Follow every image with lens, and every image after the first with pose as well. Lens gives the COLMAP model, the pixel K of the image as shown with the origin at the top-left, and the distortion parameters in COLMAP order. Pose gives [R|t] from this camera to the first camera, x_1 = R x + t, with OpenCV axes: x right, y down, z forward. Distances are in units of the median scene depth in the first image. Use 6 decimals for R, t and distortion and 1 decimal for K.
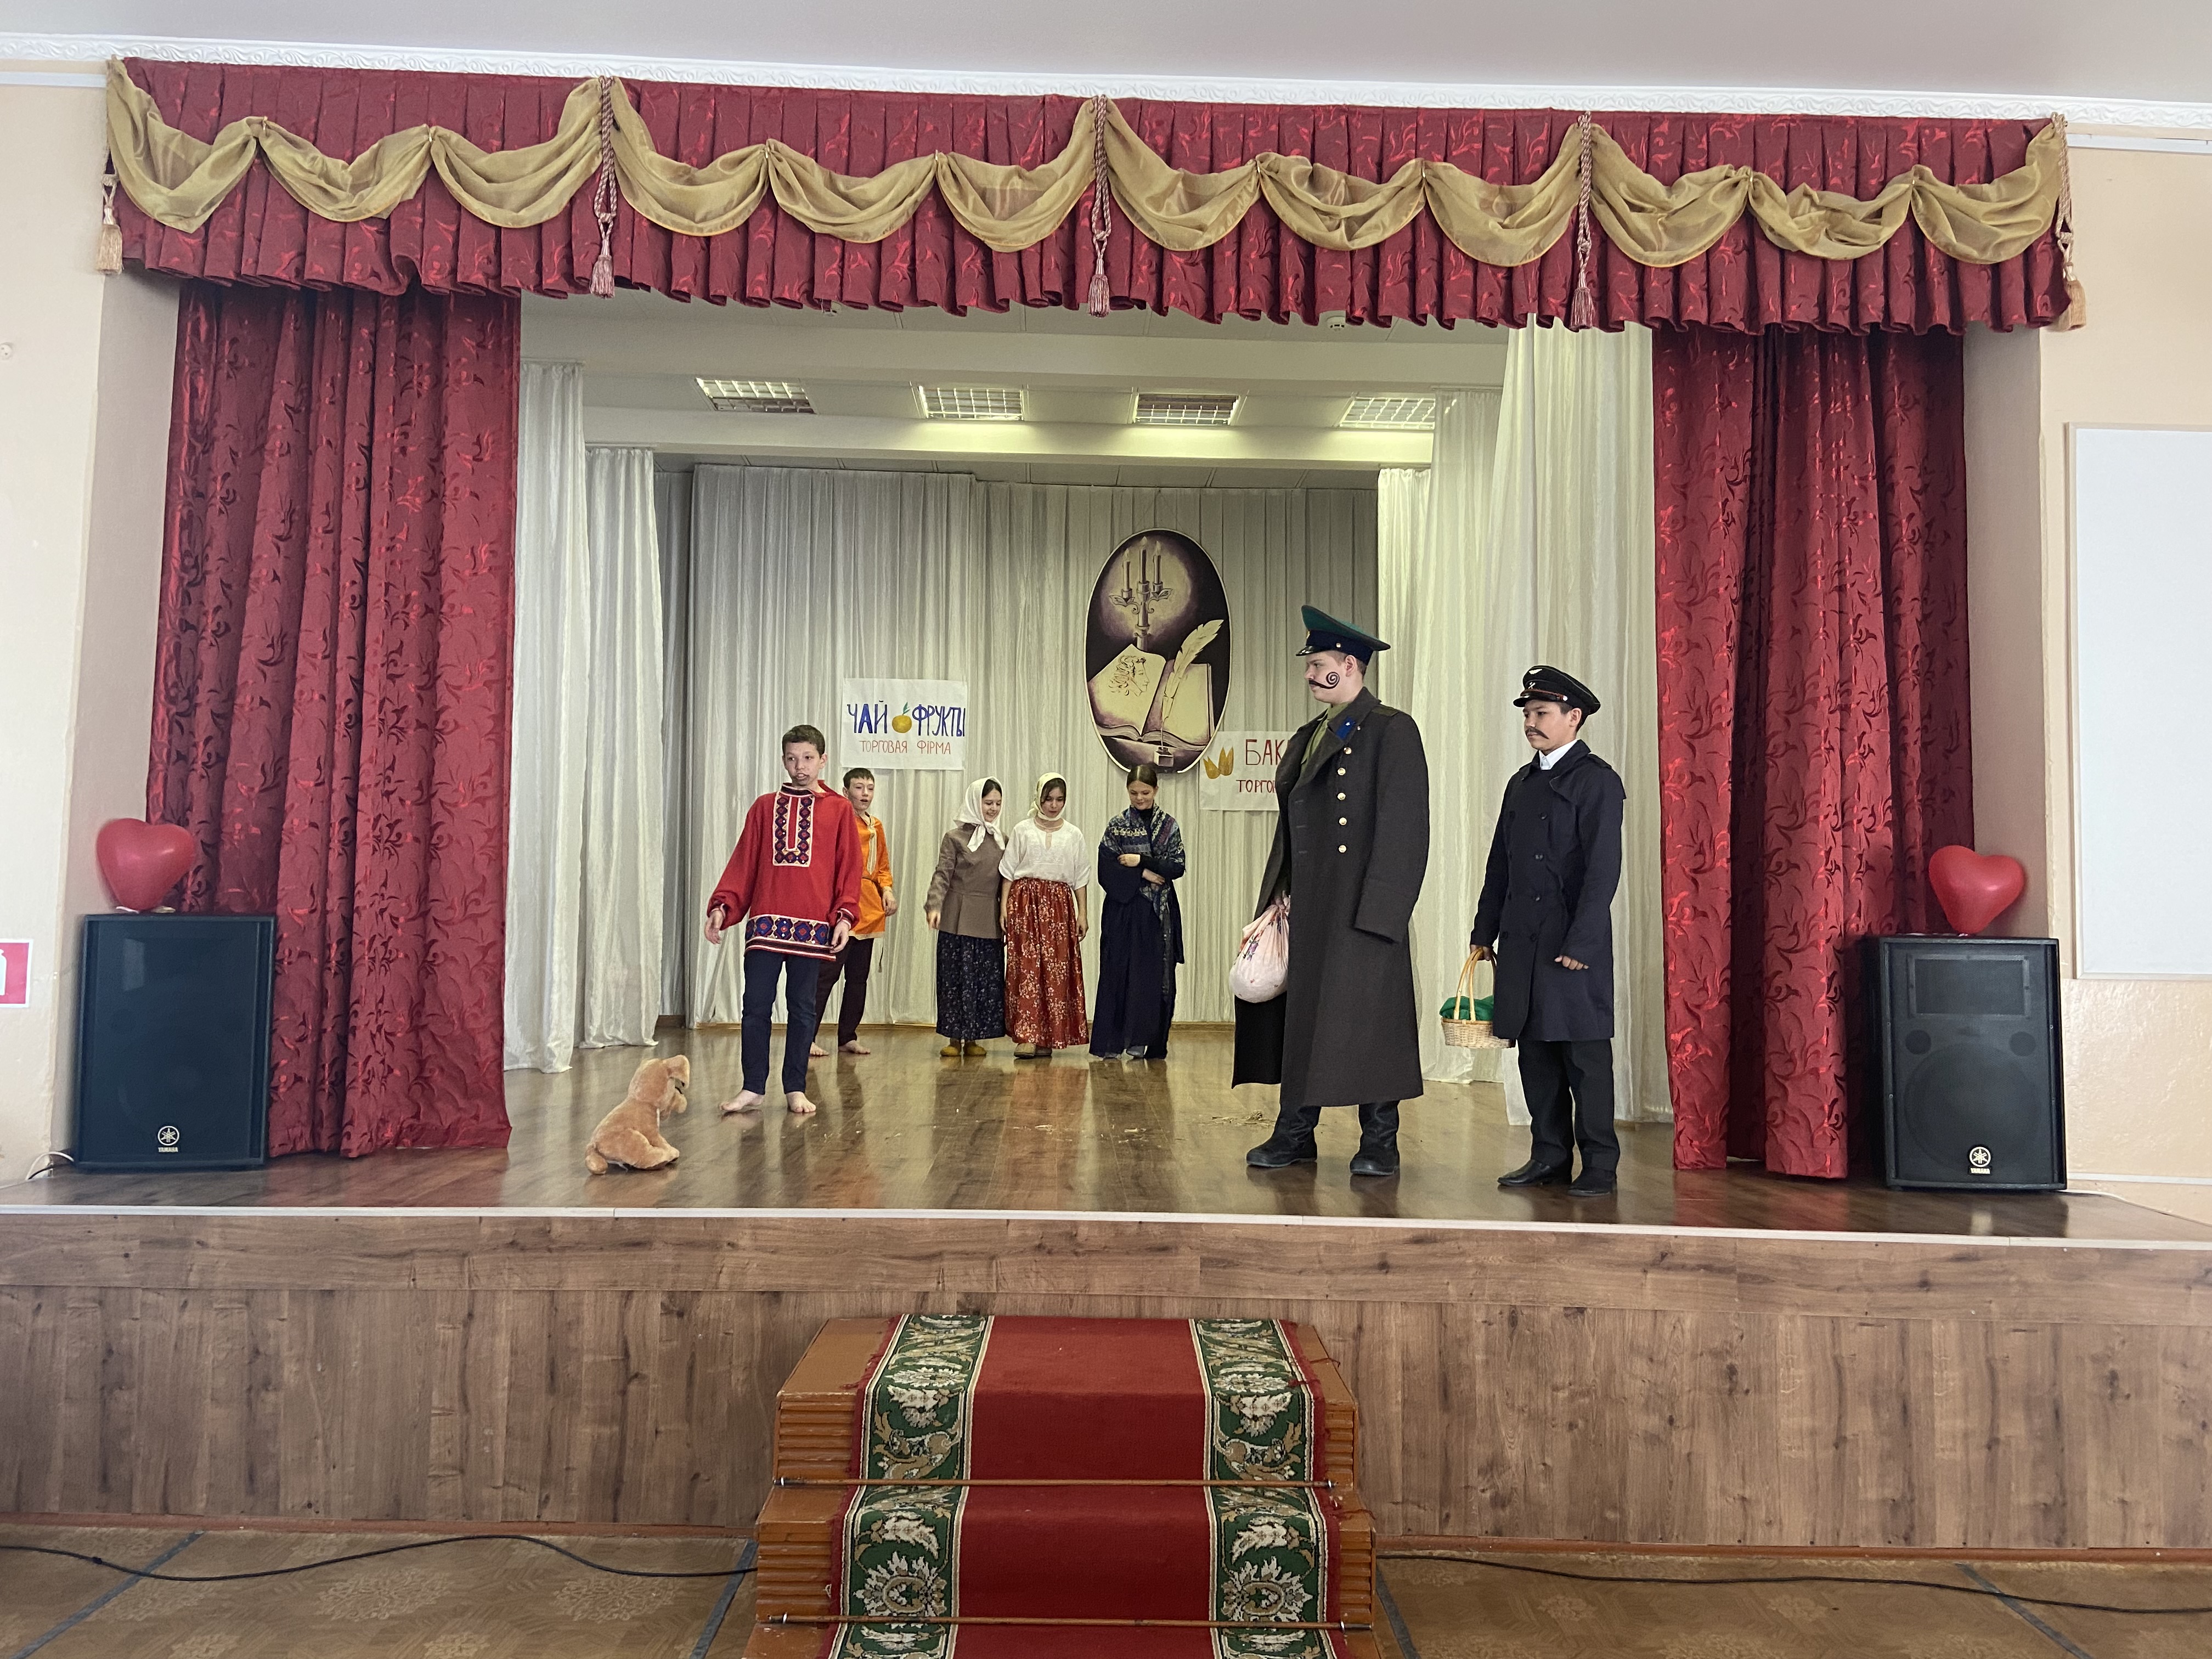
lens RADIAL K [[1671.9, 0, 1111.1], [0, 1671.9, 795.9], [0, 0, 1]] dist [0.126864, -0.164516]
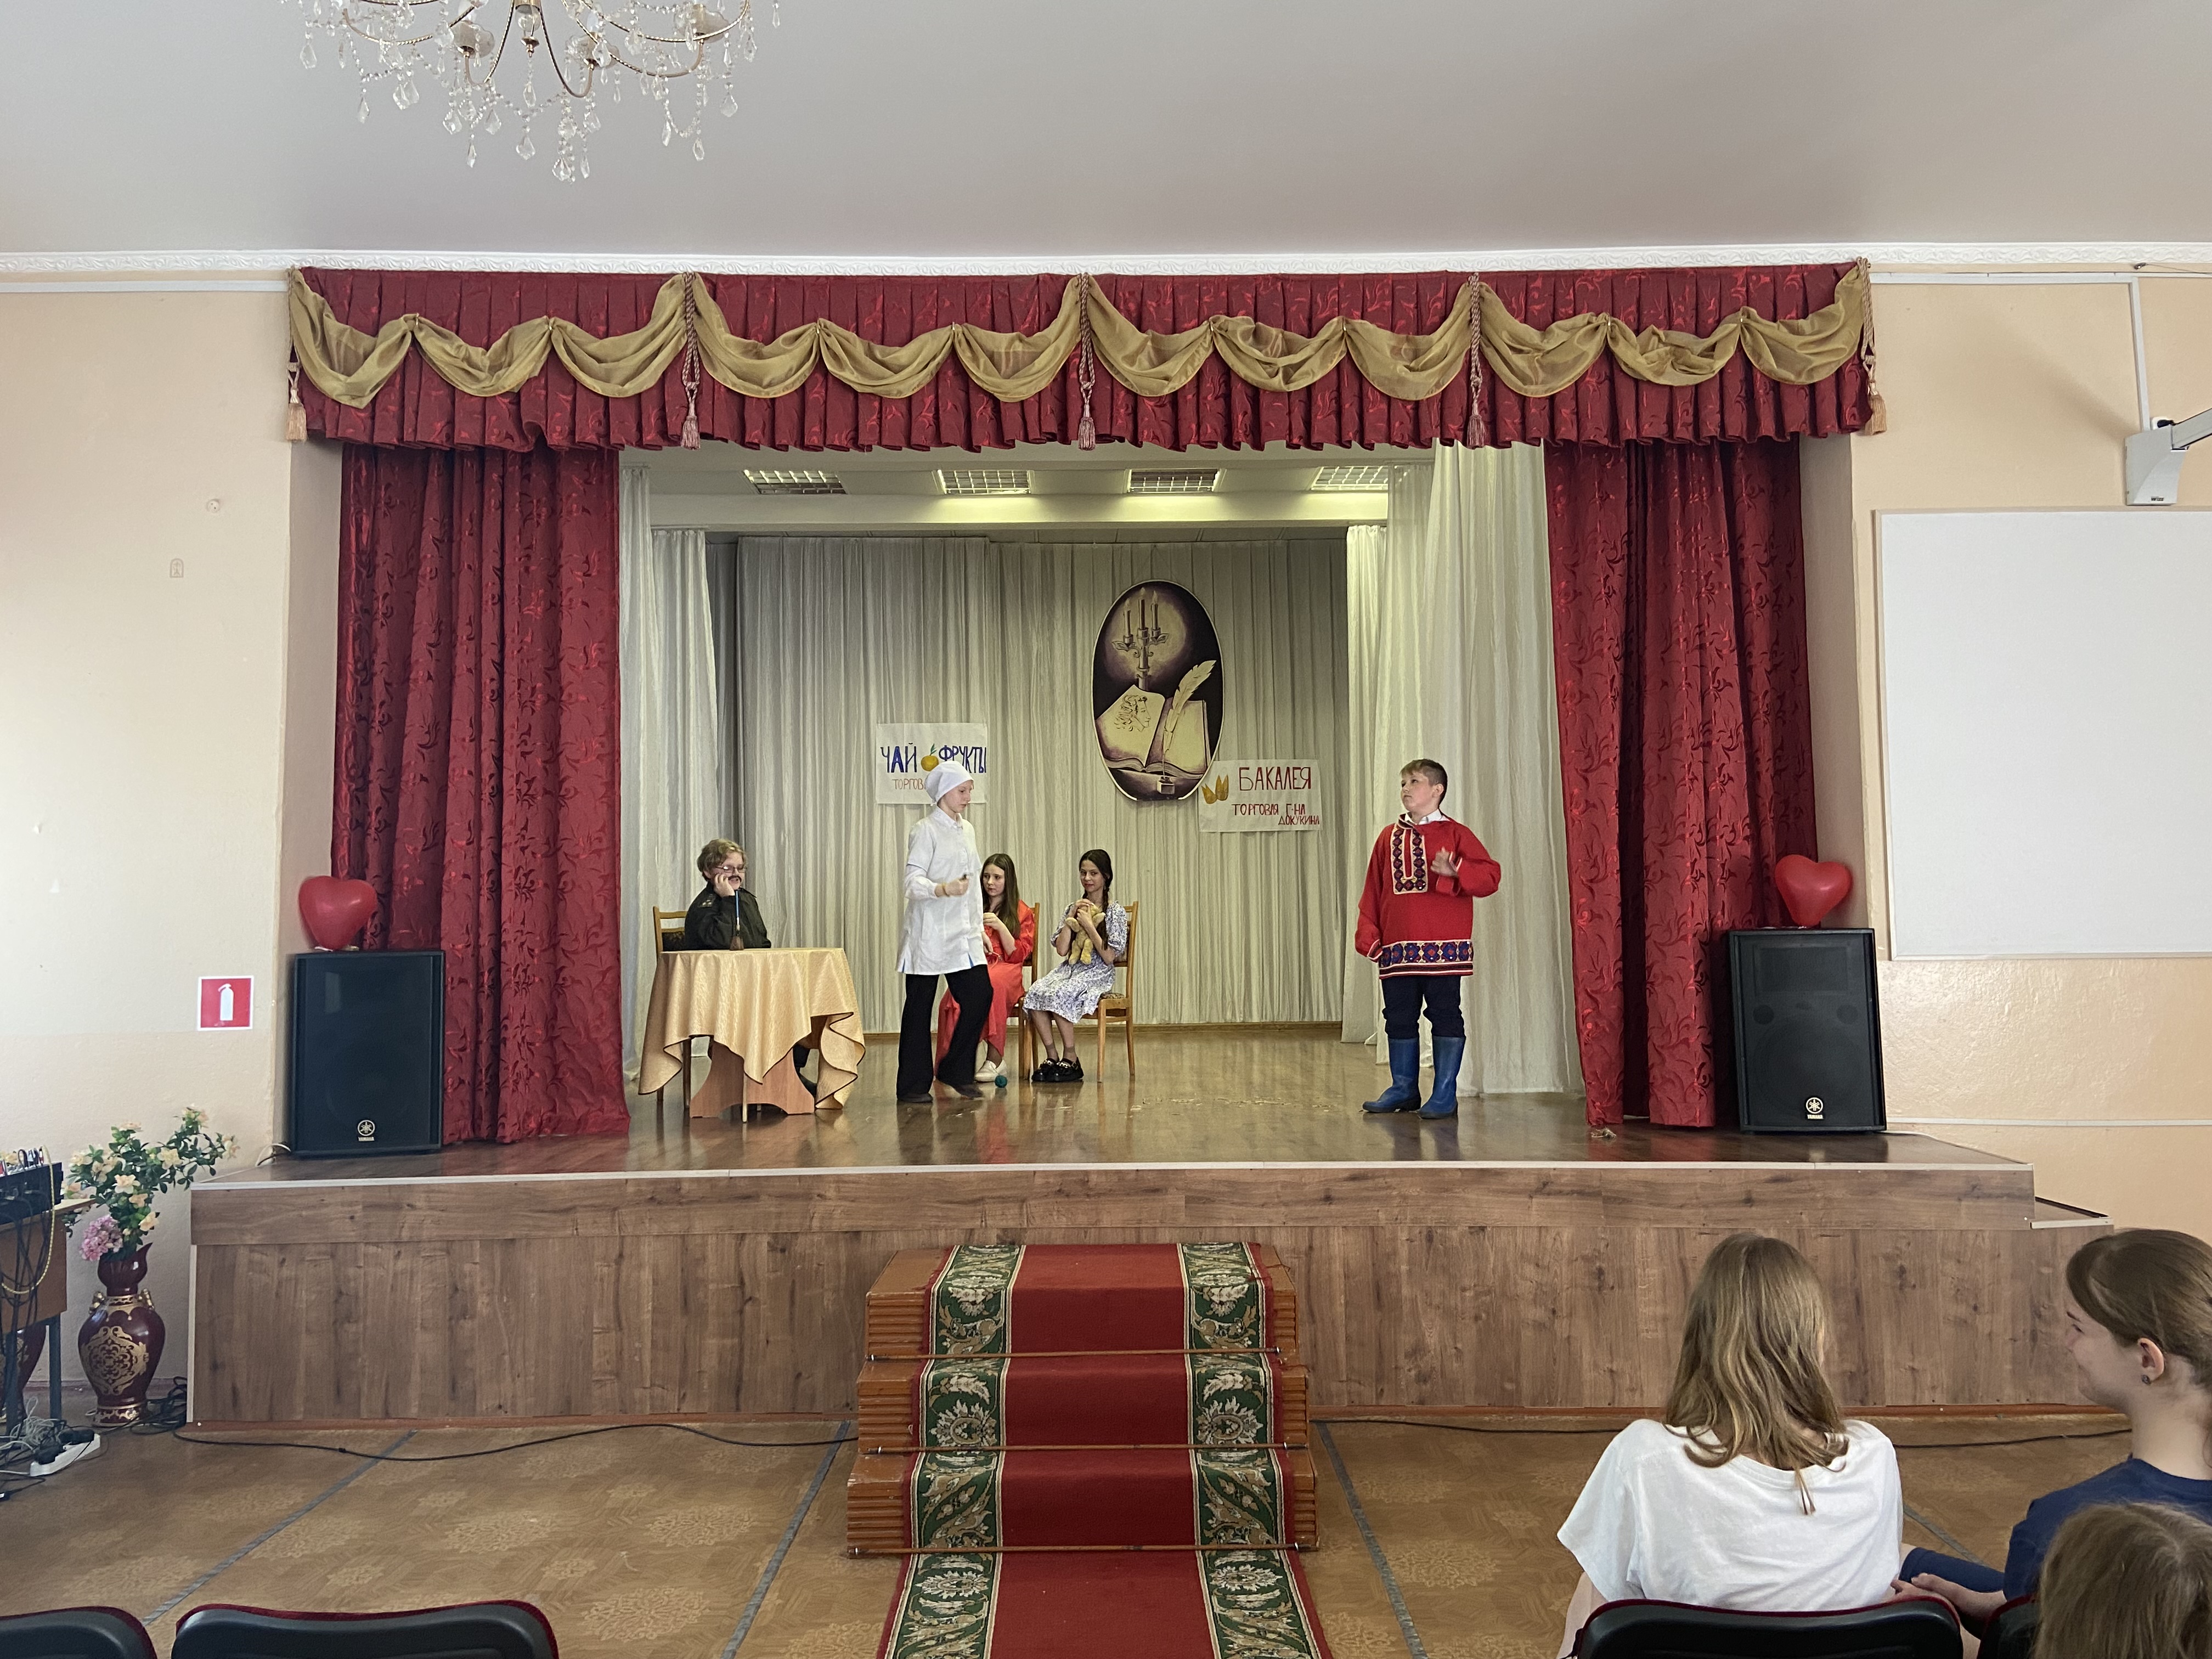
lens RADIAL K [[1670.6, 0, 1111.6], [0, 1670.6, 805.0], [0, 0, 1]] dist [0.124931, -0.161782]
pose [[0.999505, -0.029273, -0.011486, 0.017502], [0.029245, 0.999569, -0.002593, -0.018983], [0.011557, 0.002255, 0.999931, -0.240004]]
